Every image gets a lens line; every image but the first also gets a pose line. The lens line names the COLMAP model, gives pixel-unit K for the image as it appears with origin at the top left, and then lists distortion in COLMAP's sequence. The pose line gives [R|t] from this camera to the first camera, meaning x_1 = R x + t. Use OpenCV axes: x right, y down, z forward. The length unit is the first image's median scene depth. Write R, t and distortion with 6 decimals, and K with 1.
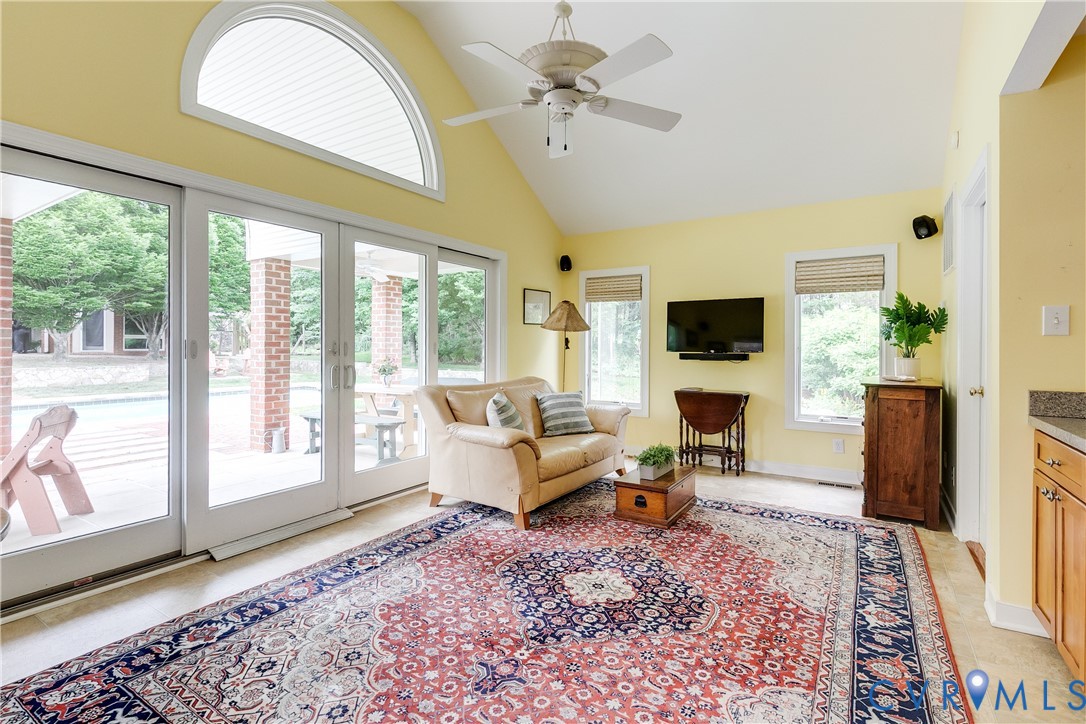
lens RADIAL K [[506.1, 0, 554.0], [0, 506.1, 344.2], [0, 0, 1]] dist [-0.002795, 0.000818]
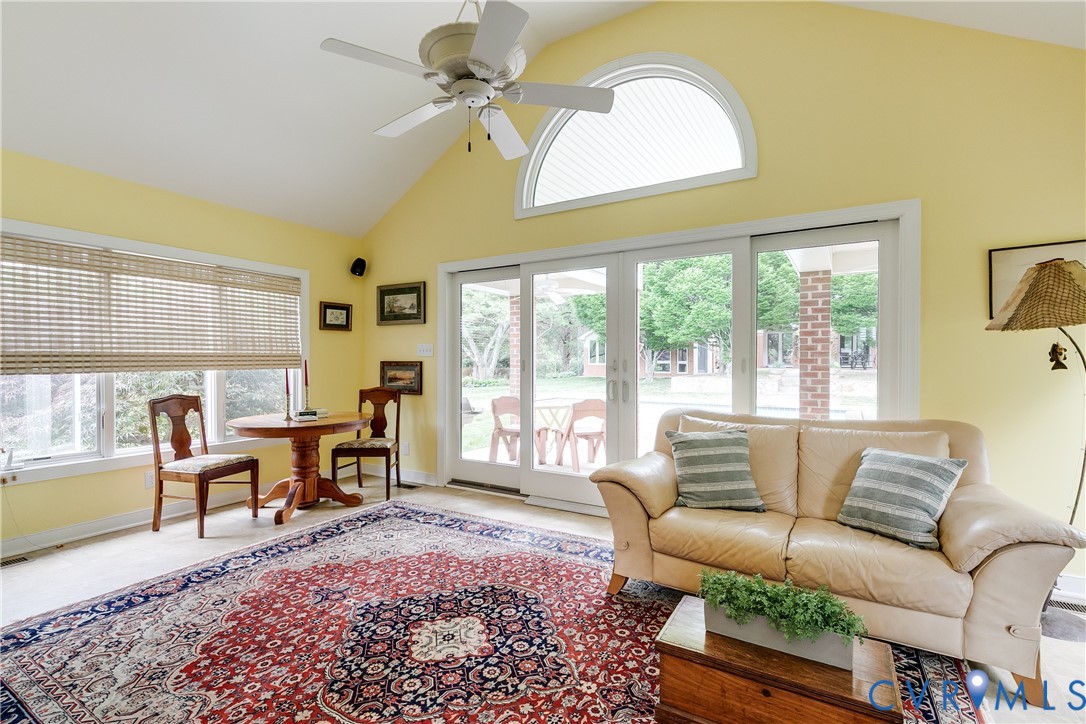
lens RADIAL K [[506.1, 0, 540.8], [0, 506.1, 364.2], [0, 0, 1]] dist [-0.002795, 0.000818]
pose [[0.015867, 0.003960, -0.999866, 0.994760], [0.001996, 0.999990, 0.003992, 0.002899], [0.999872, -0.002059, 0.015859, 1.184593]]
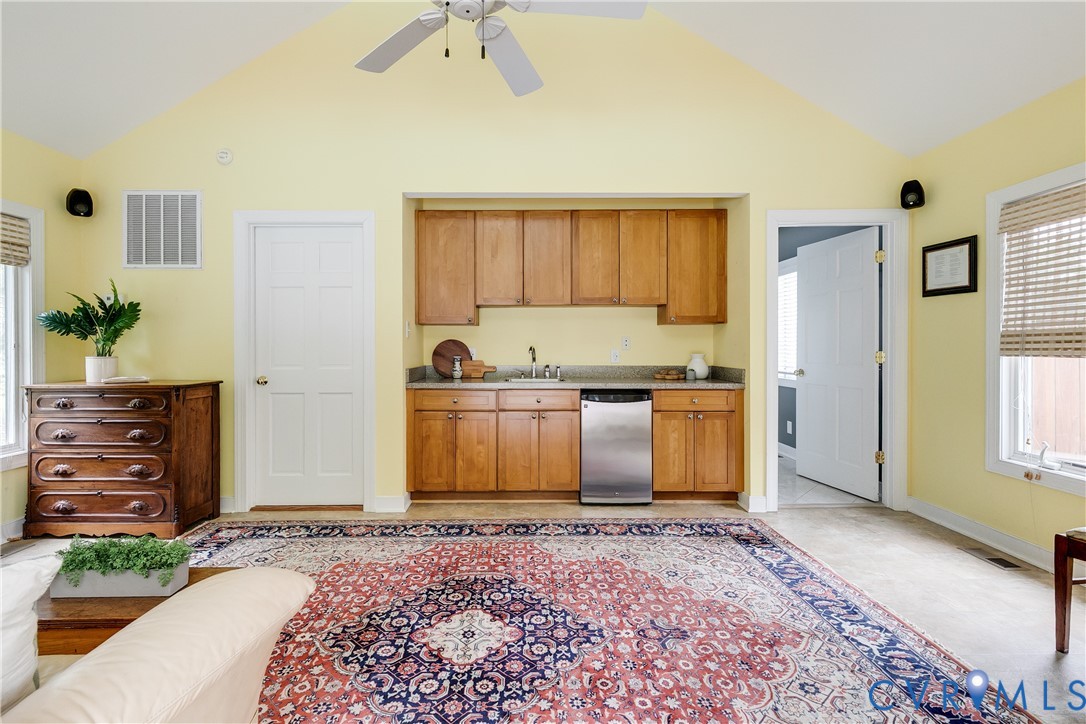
lens RADIAL K [[506.1, 0, 534.9], [0, 506.1, 350.1], [0, 0, 1]] dist [-0.002795, 0.000818]
pose [[-0.541523, -0.011341, 0.840609, -0.679402], [-0.002218, 0.999925, 0.012062, 0.005572], [-0.840683, 0.004667, -0.541507, 1.397883]]
